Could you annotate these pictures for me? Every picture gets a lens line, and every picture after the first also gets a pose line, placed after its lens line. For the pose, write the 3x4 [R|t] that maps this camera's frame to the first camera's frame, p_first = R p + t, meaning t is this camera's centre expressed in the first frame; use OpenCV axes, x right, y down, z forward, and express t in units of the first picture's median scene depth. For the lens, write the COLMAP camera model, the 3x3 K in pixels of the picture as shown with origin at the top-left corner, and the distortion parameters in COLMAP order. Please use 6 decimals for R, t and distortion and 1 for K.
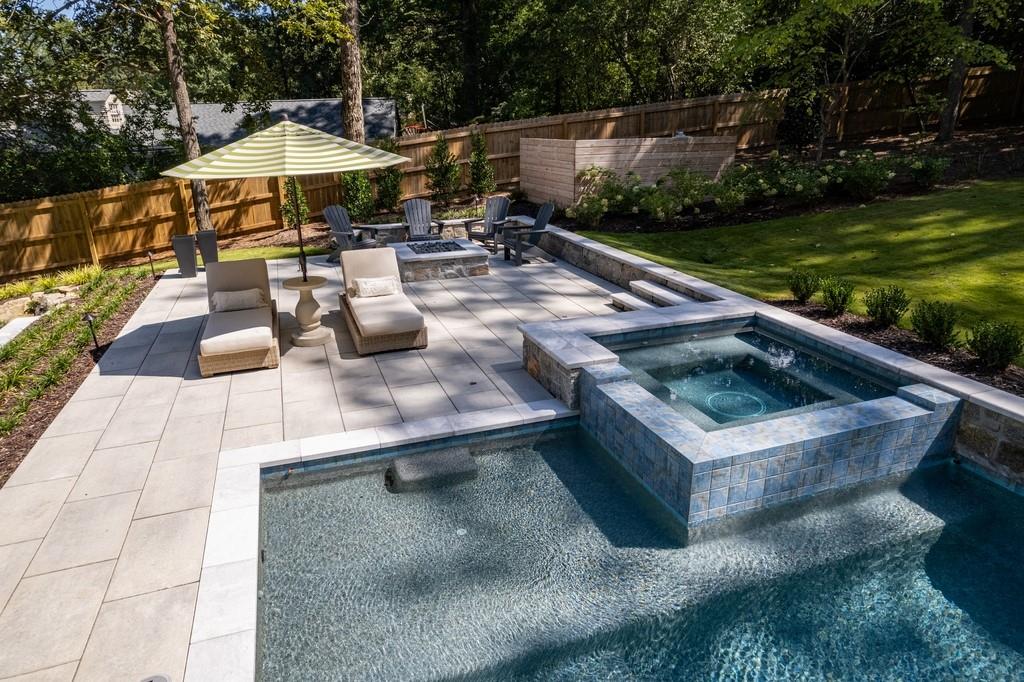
lens RADIAL K [[659.6, 0, 515.9], [0, 659.6, 344.3], [0, 0, 1]] dist [-0.077575, 0.074112]
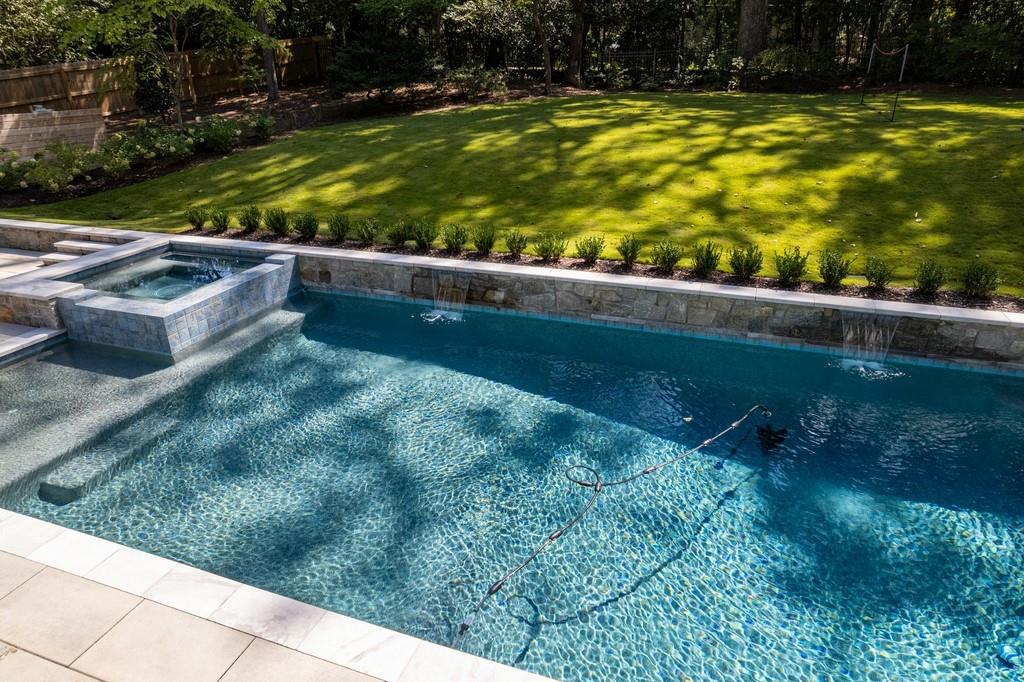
lens RADIAL K [[659.6, 0, 515.9], [0, 659.6, 344.3], [0, 0, 1]] dist [-0.077575, 0.074112]
pose [[0.642585, -0.301201, 0.704530, -0.179476], [0.253549, 0.951281, 0.175436, 0.090708], [-0.723047, 0.065900, 0.687648, -0.427355]]
